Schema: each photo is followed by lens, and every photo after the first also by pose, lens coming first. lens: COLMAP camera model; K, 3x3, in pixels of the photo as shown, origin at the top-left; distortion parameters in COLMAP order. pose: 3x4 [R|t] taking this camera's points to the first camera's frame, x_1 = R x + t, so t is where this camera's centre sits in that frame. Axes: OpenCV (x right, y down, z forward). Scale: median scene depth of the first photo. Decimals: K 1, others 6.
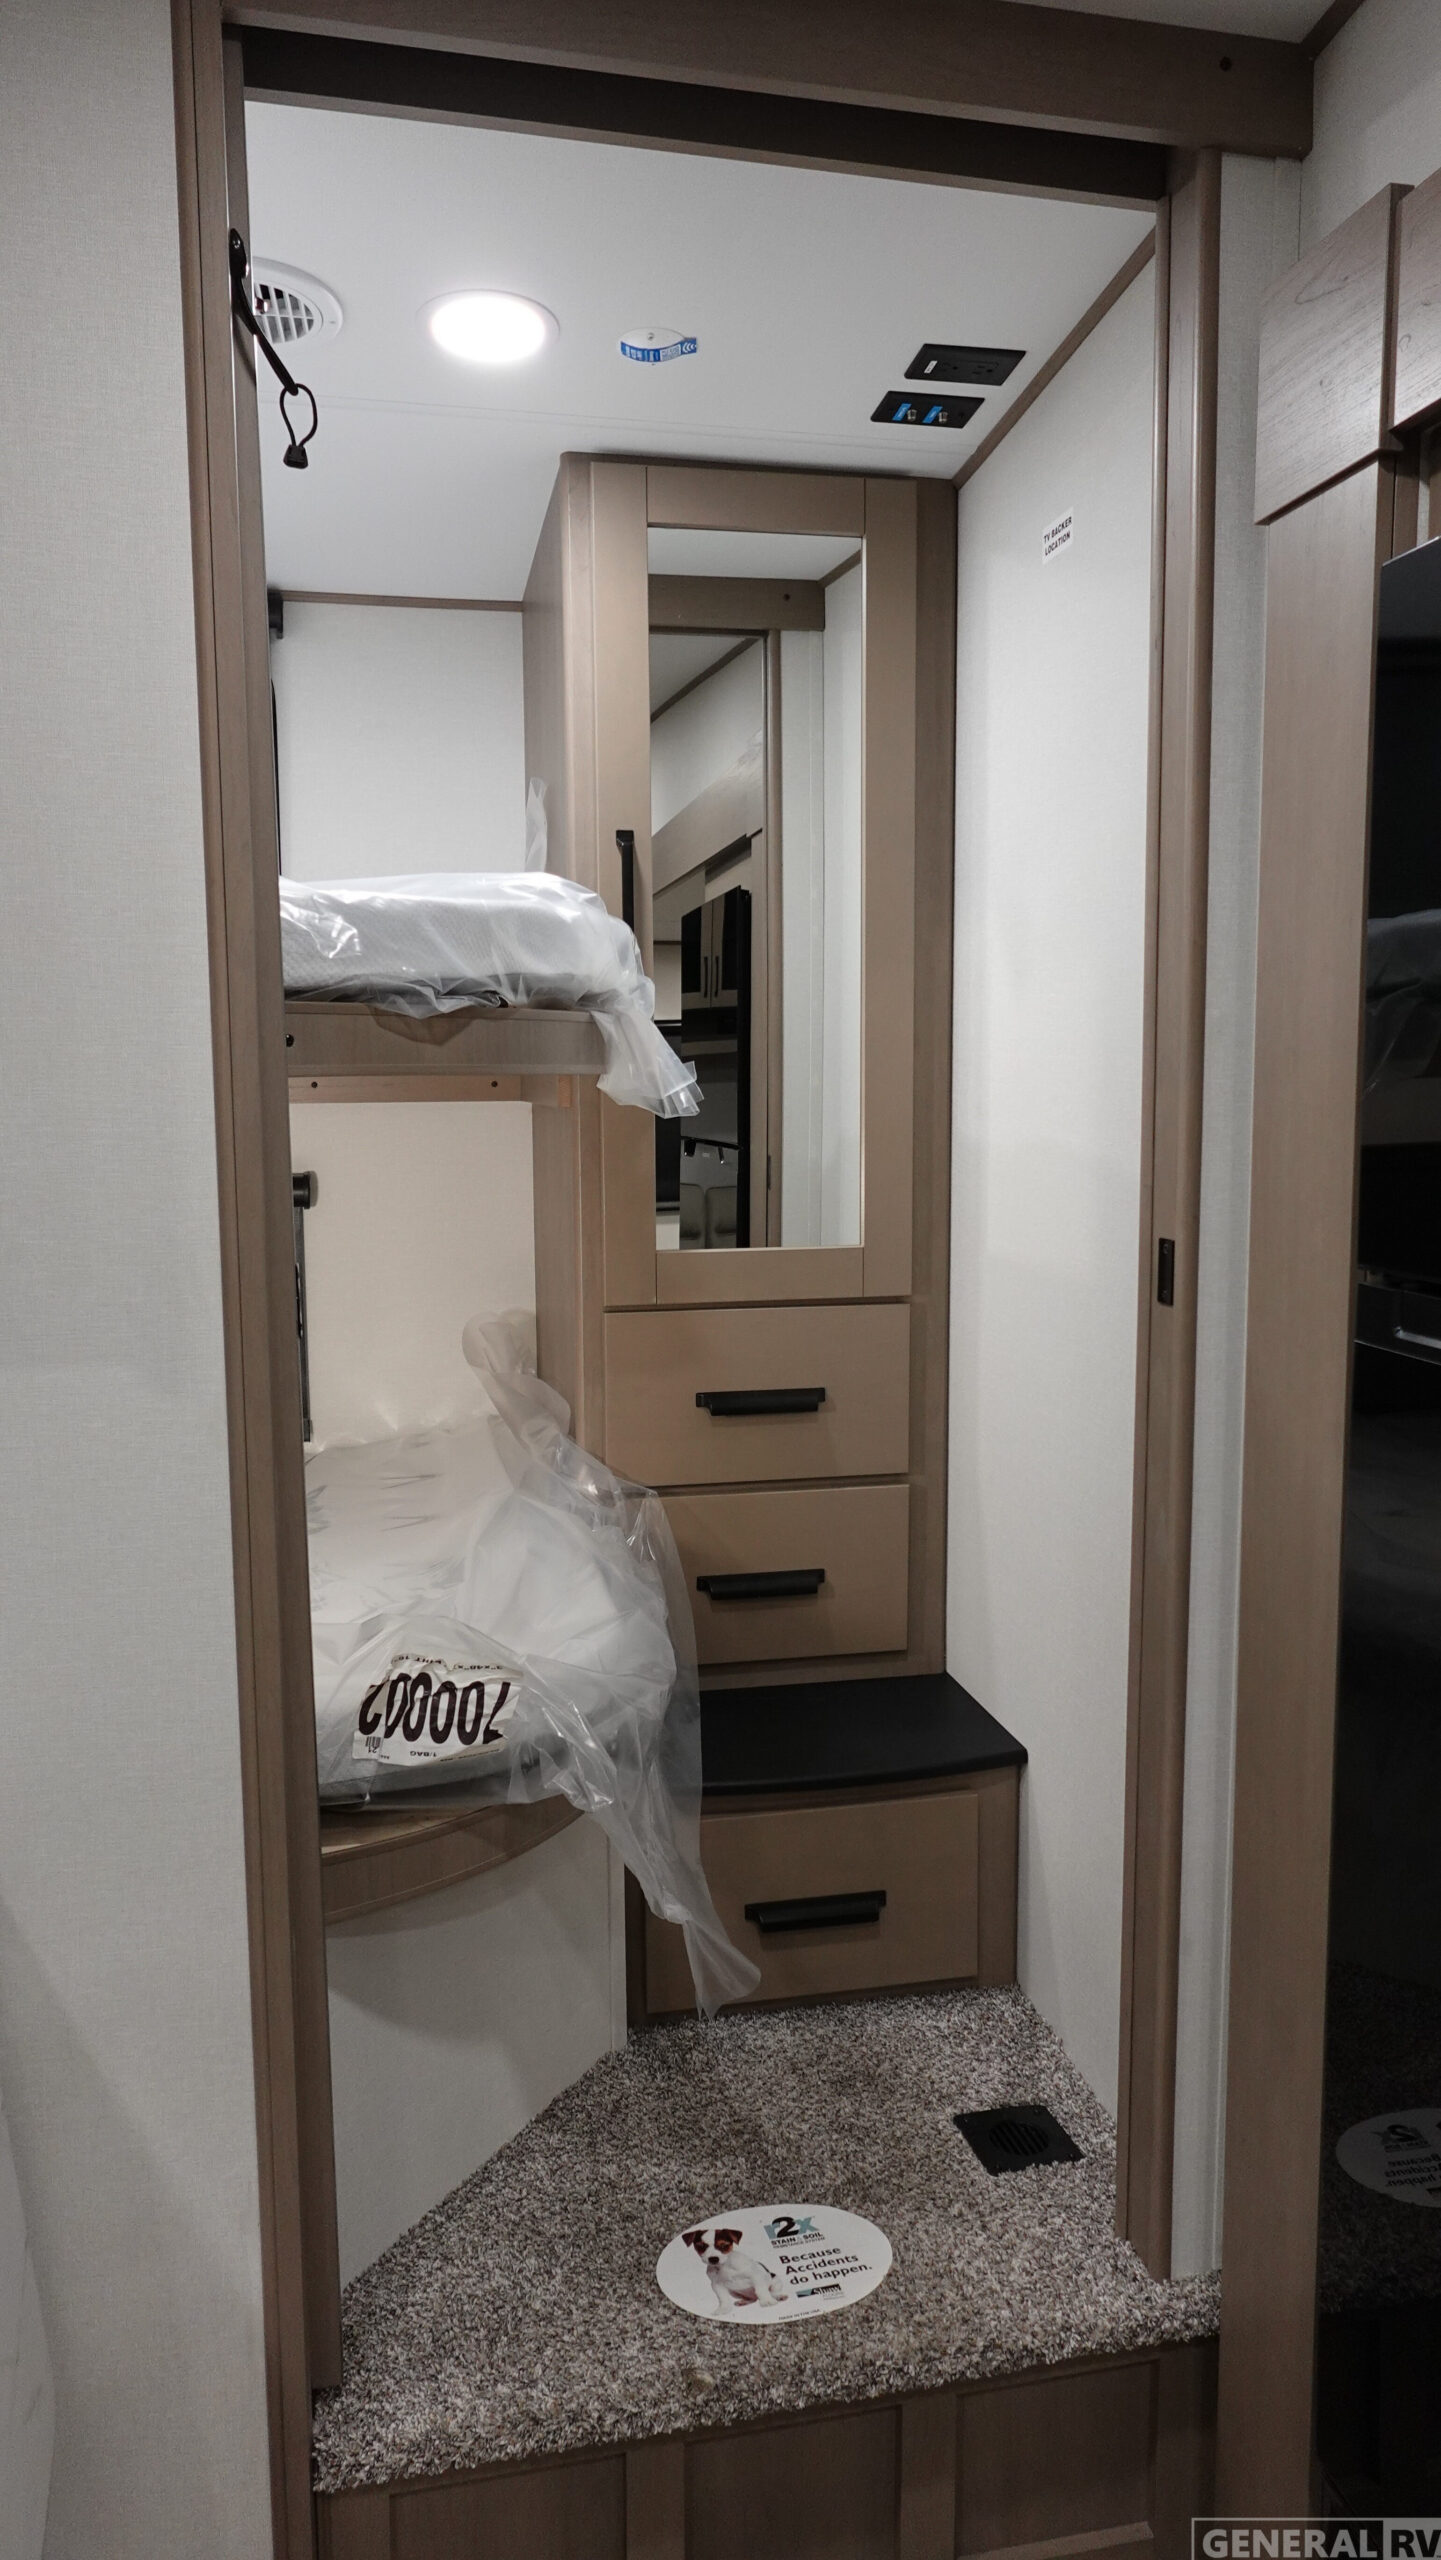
lens RADIAL K [[1730.4, 0, 720.5], [0, 1730.4, 1280.0], [0, 0, 1]] dist [-0.005011, 0.006140]
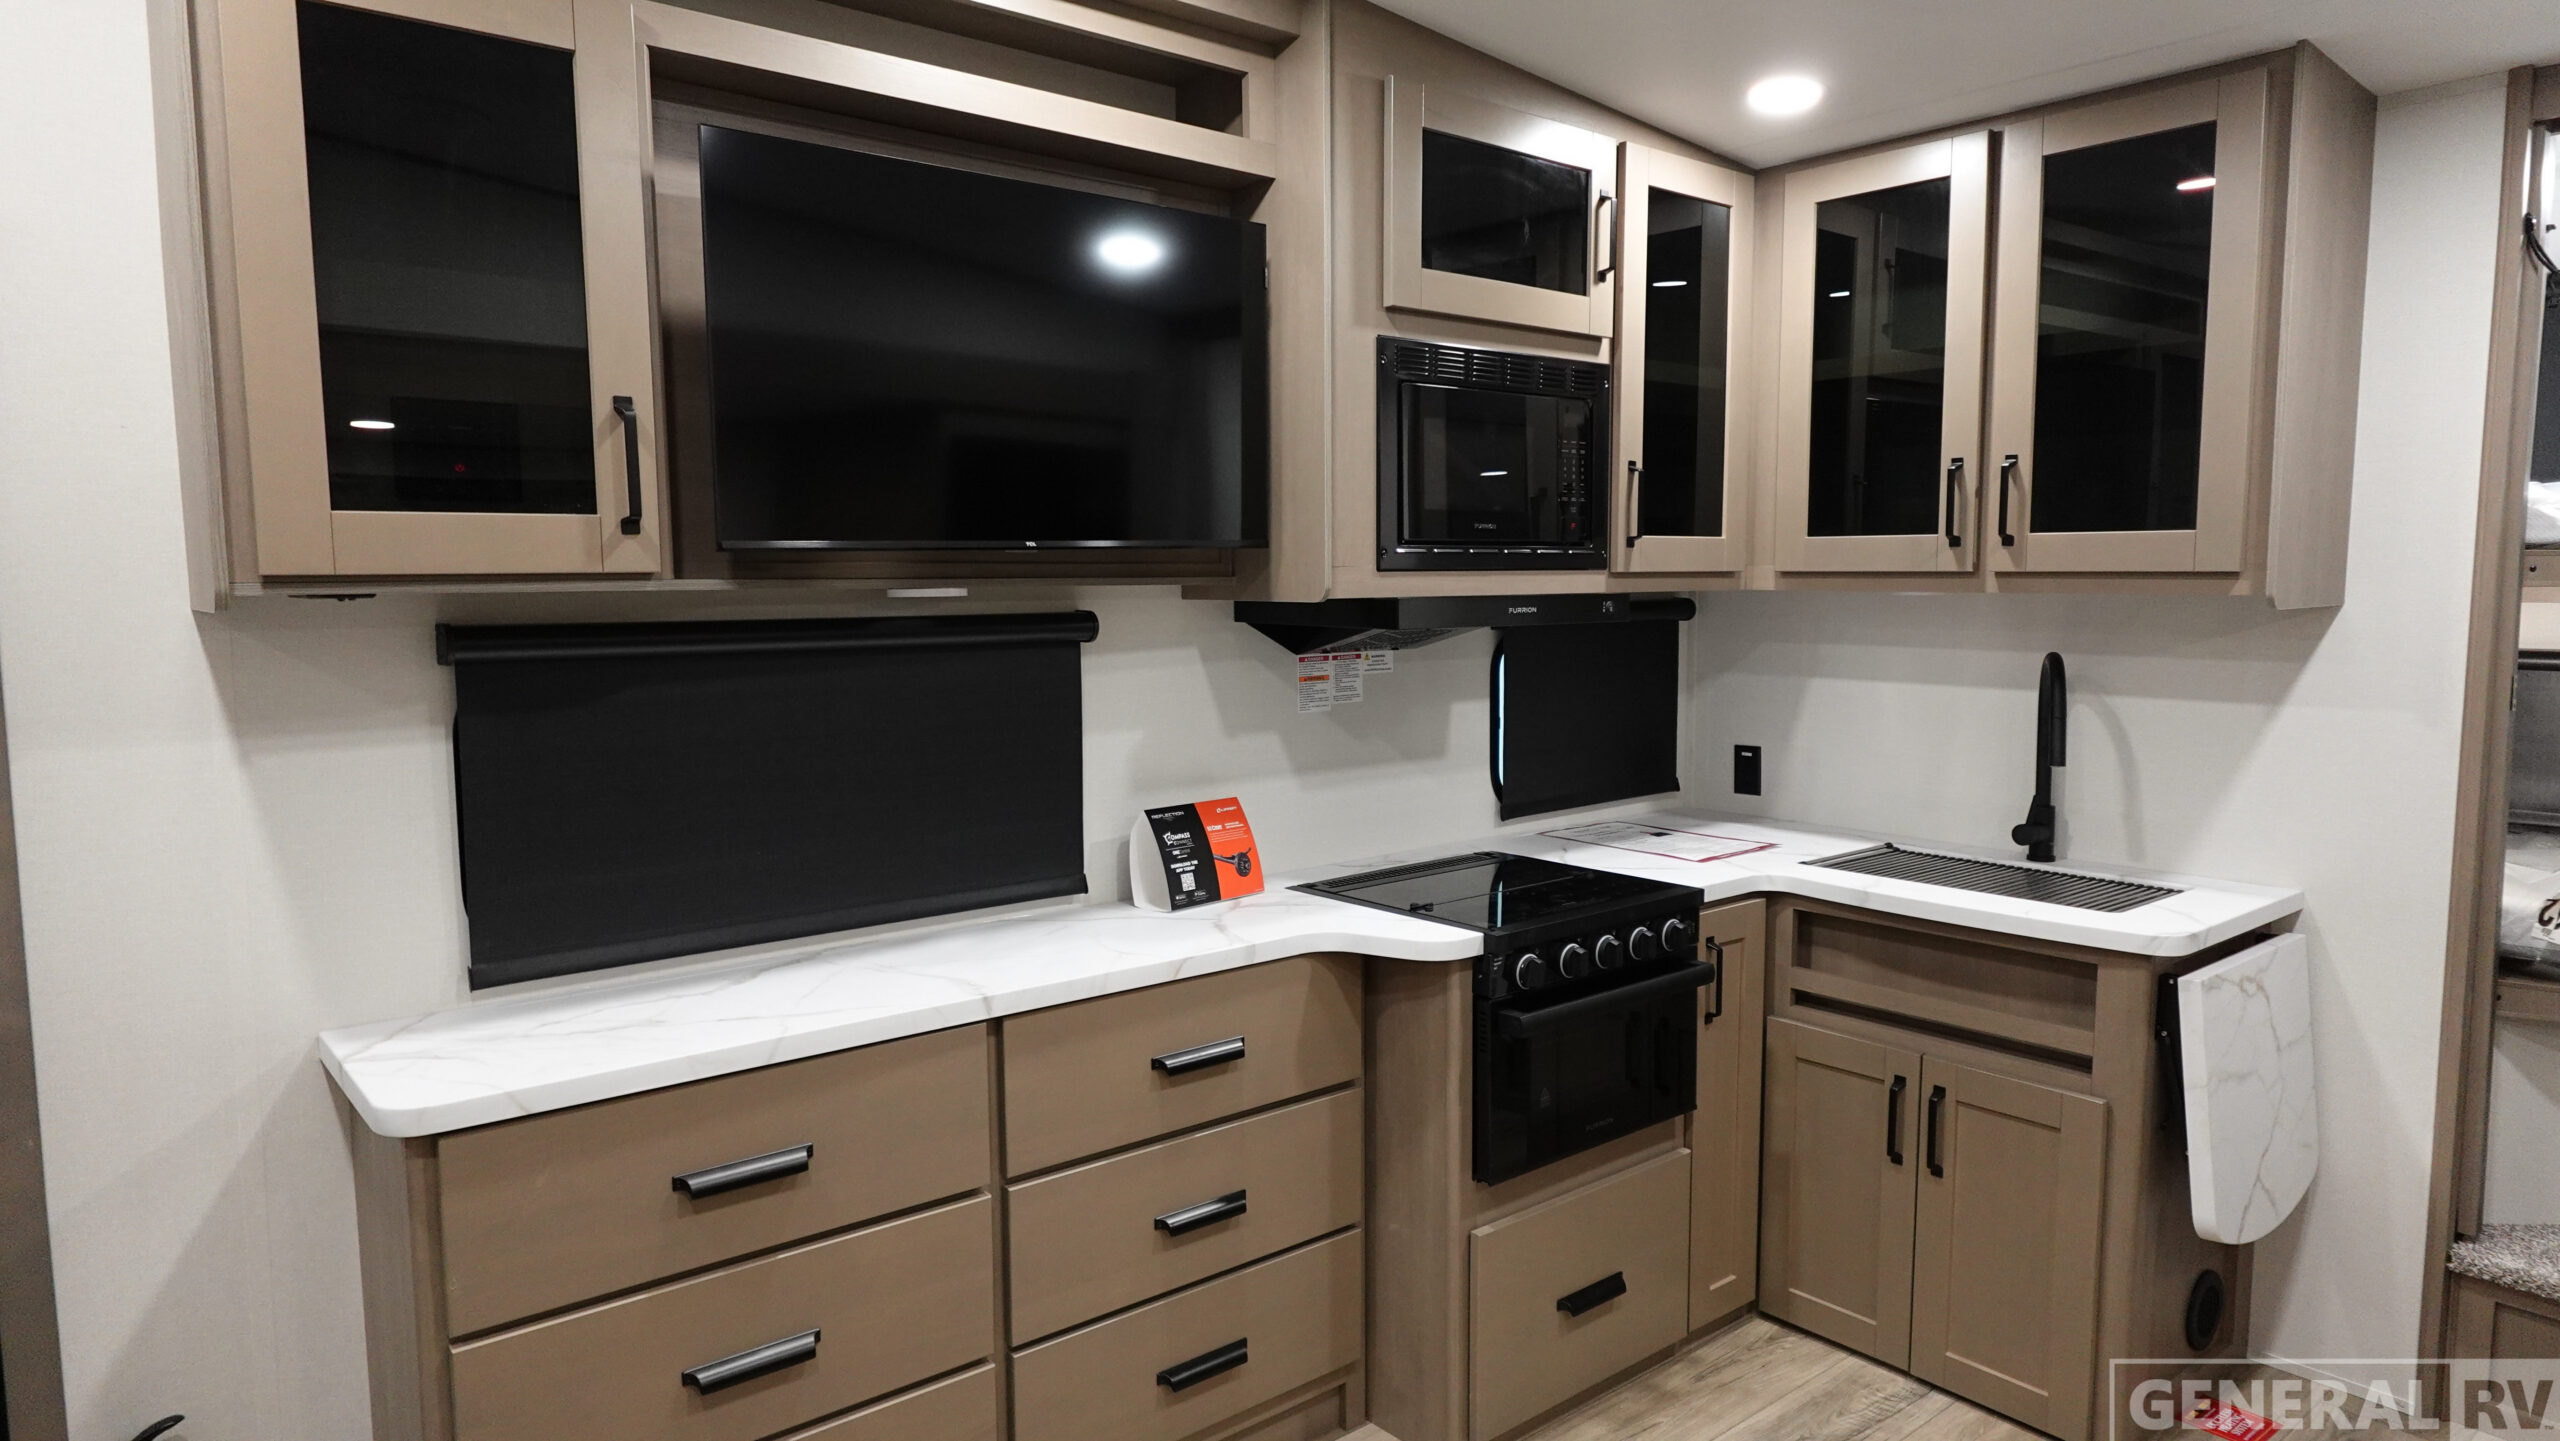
lens RADIAL K [[1533.1, 0, 1280.0], [0, 1533.1, 720.5], [0, 0, 1]] dist [-0.006764, -0.000150]
pose [[0.461365, 0.091044, -0.882527, 0.586130], [-0.106829, 0.993184, 0.046612, 0.101094], [0.880755, 0.072774, 0.467947, -0.981685]]
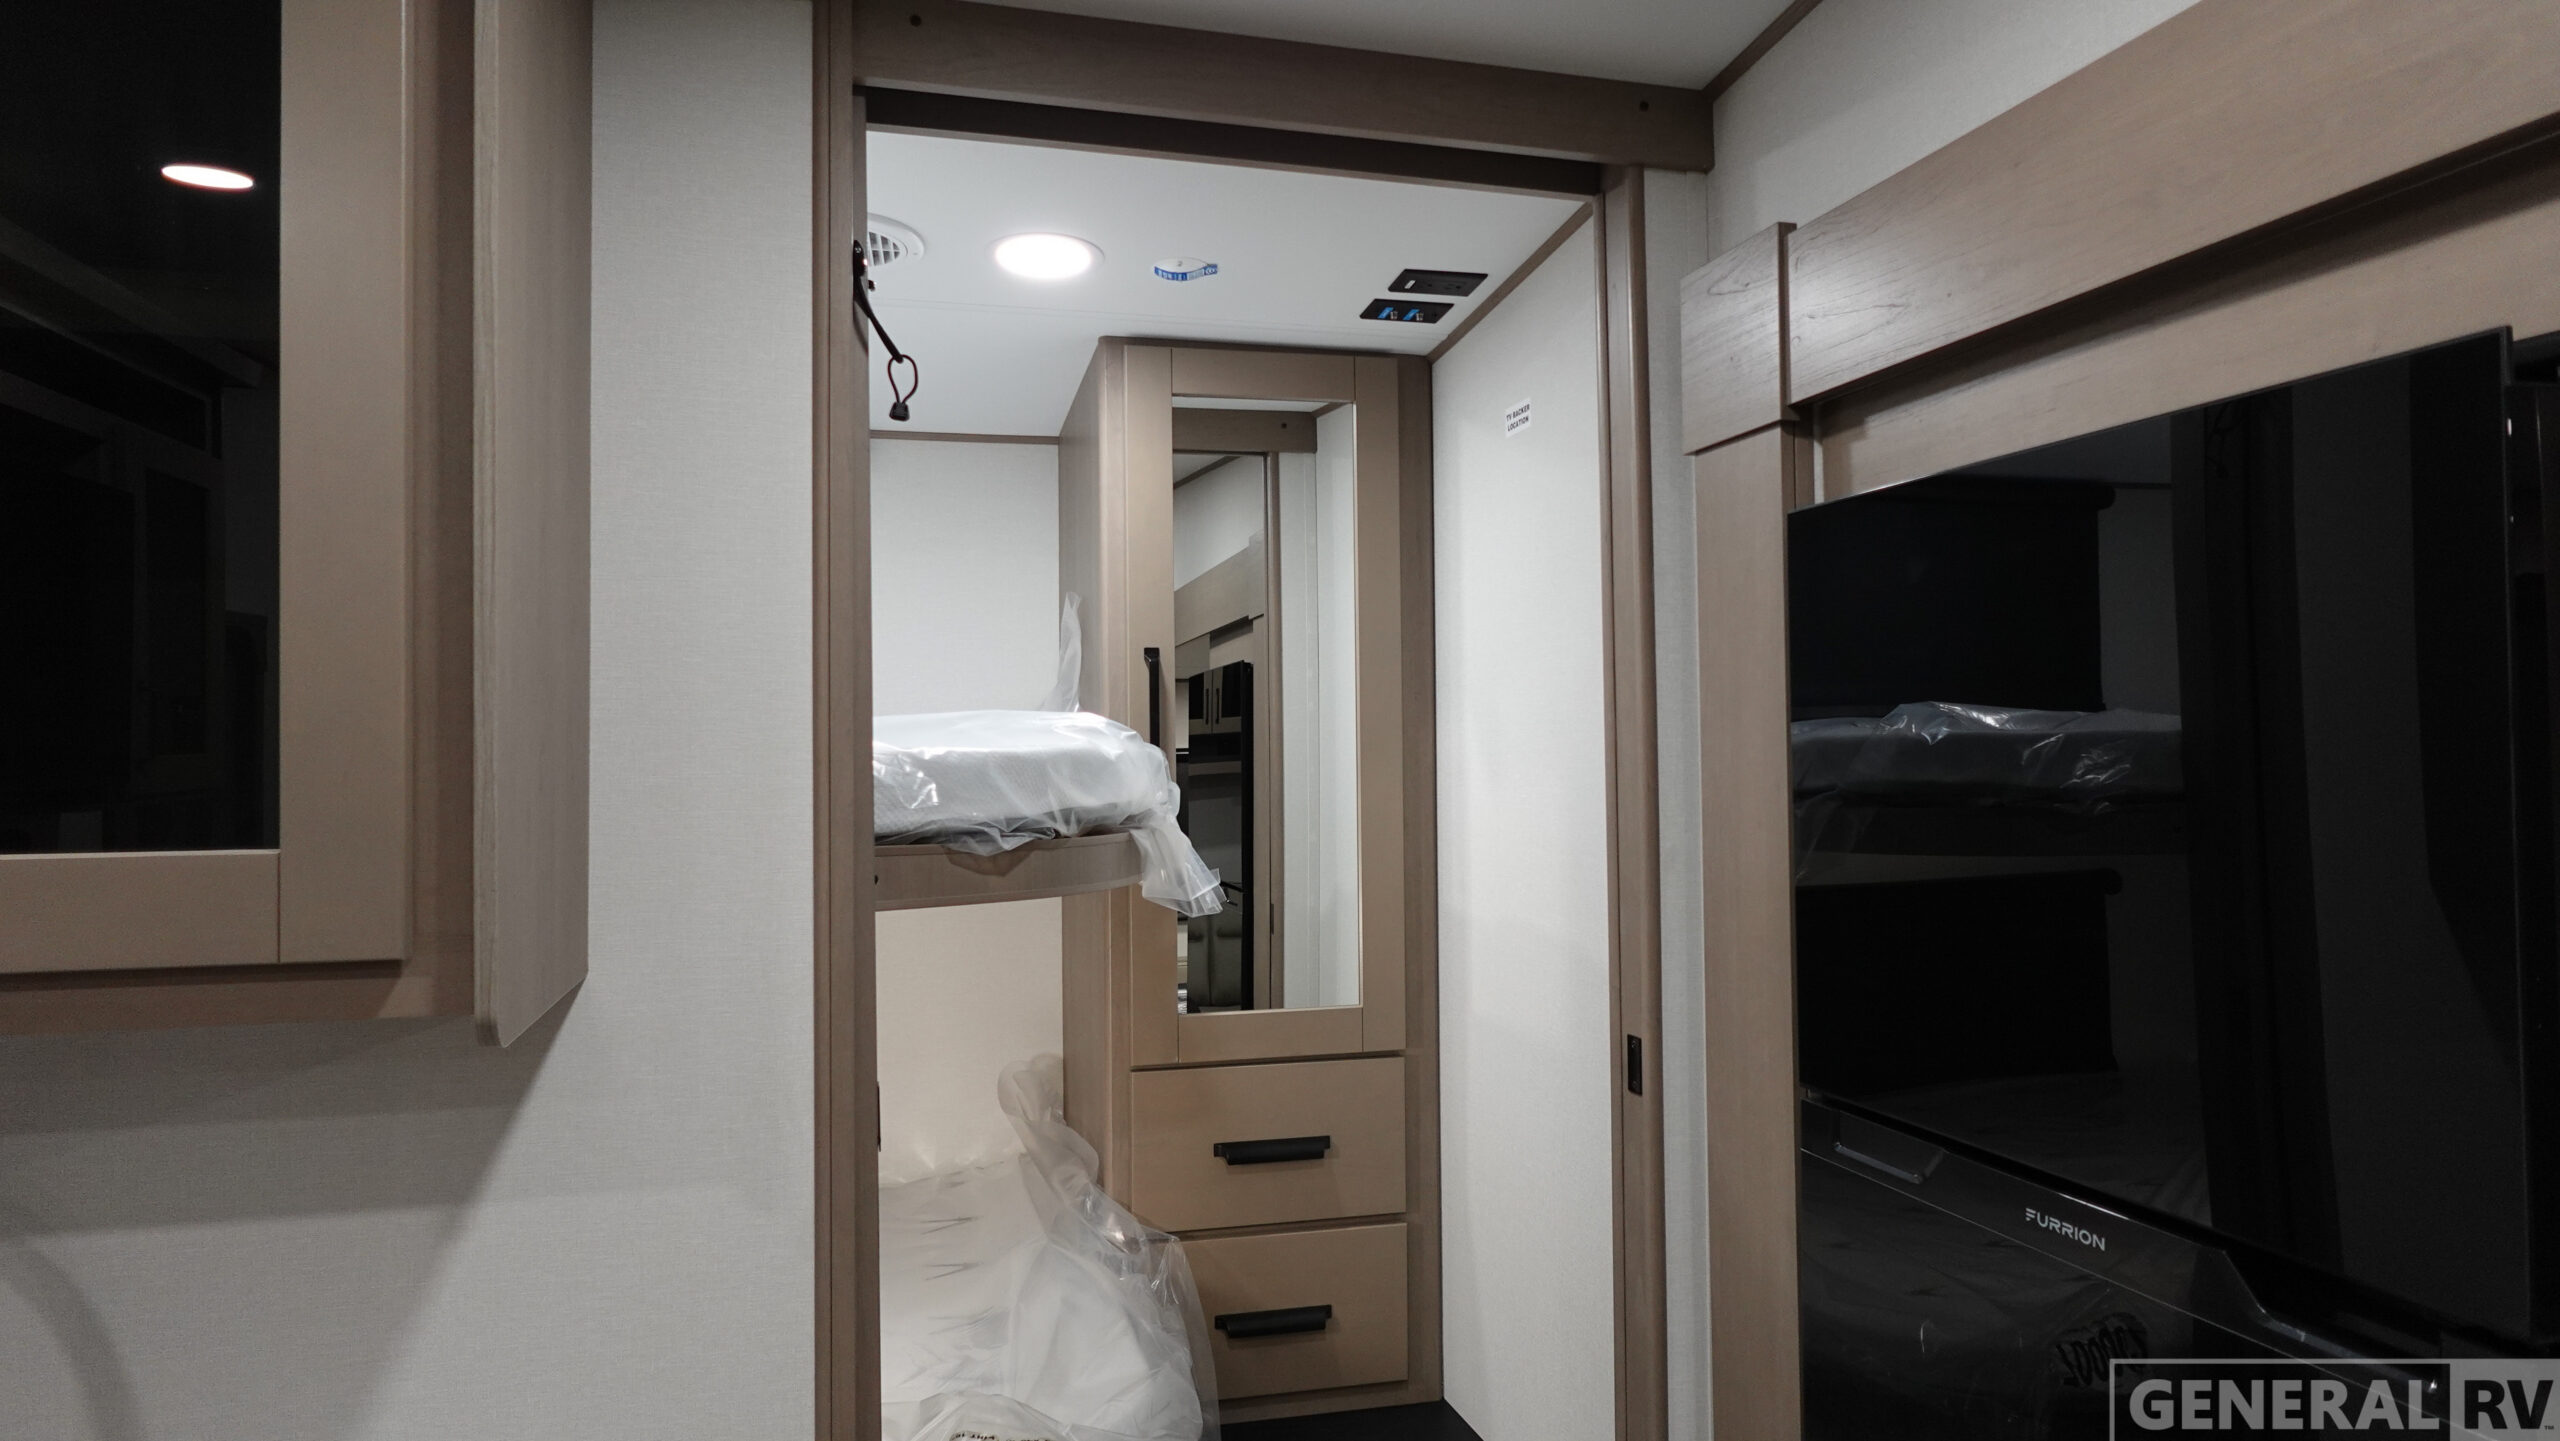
lens RADIAL K [[1598.8, 0, 1280.0], [0, 1598.8, 720.5], [0, 0, 1]] dist [-0.005591, 0.002048]
pose [[0.998988, -0.002535, 0.044906, -0.022714], [0.008916, 0.989758, -0.142475, -0.075189], [-0.044085, 0.142731, 0.988779, -0.065605]]
